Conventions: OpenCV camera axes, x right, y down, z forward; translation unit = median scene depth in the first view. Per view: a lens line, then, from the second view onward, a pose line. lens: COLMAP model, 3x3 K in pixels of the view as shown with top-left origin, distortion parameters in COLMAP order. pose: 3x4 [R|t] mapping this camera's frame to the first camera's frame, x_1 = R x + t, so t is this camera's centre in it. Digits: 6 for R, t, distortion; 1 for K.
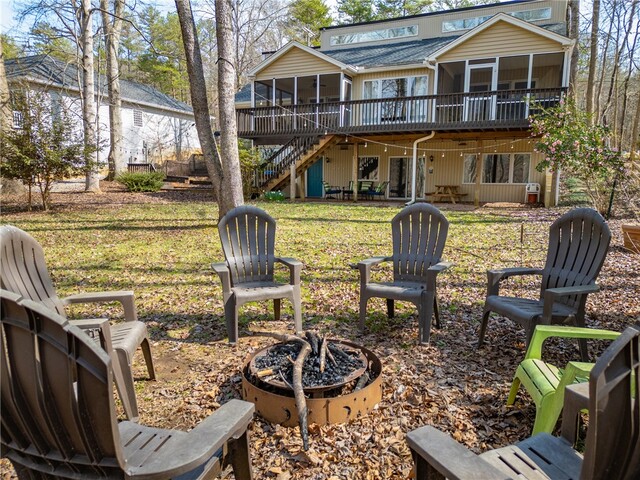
lens RADIAL K [[450.4, 0, 320.0], [0, 450.4, 240.0], [0, 0, 1]] dist [0.034054, -0.001180]
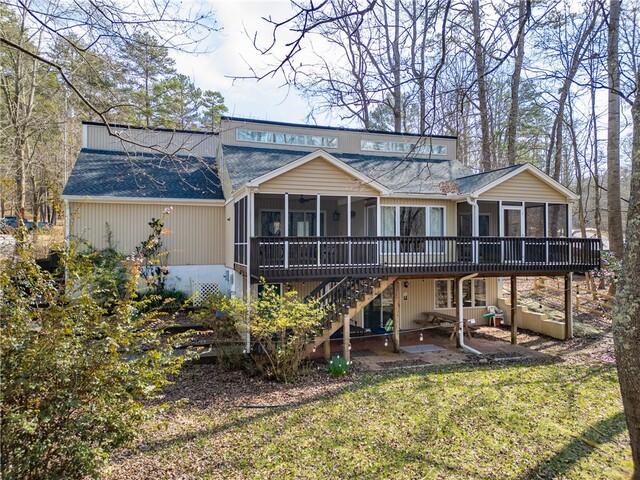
lens RADIAL K [[450.4, 0, 320.0], [0, 450.4, 240.0], [0, 0, 1]] dist [0.034054, -0.001180]
pose [[0.718432, 0.031913, 0.694865, -0.638186], [0.141027, 0.971518, -0.190429, -0.172778], [-0.681151, 0.234805, 0.693469, 0.582950]]
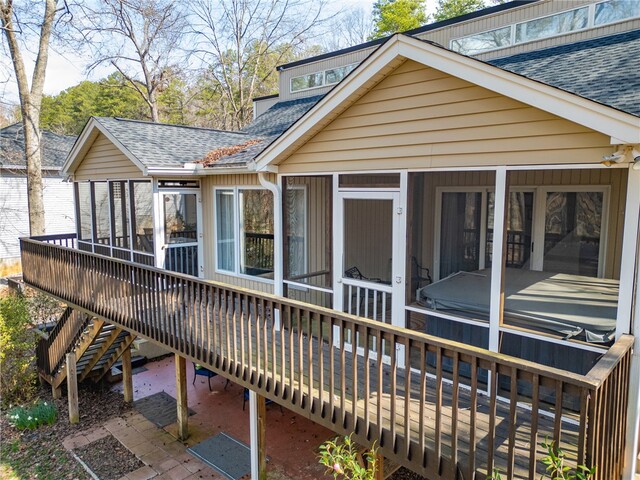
lens RADIAL K [[450.4, 0, 320.0], [0, 450.4, 240.0], [0, 0, 1]] dist [0.034054, -0.001180]
pose [[0.954569, 0.053461, -0.293155, 0.407501], [-0.084415, 0.991990, -0.093966, -0.302700], [0.285783, 0.114444, 0.951436, 0.650037]]
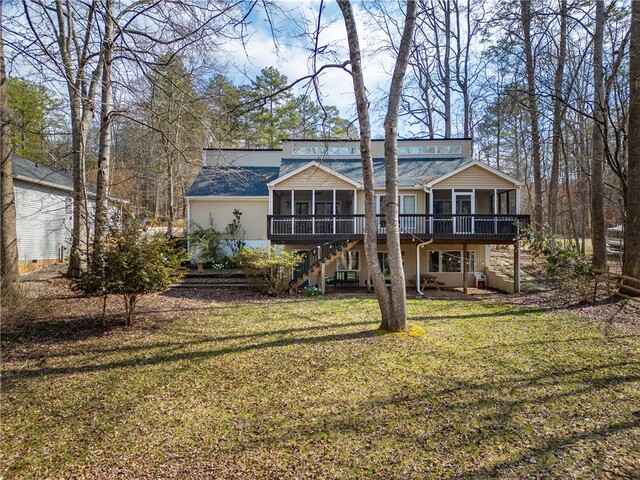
lens RADIAL K [[450.4, 0, 320.0], [0, 450.4, 240.0], [0, 0, 1]] dist [0.034054, -0.001180]
pose [[0.901069, 0.029048, 0.432701, -0.618251], [0.077940, 0.970662, -0.227467, 0.036876], [-0.426614, 0.238689, 0.872369, 0.006995]]
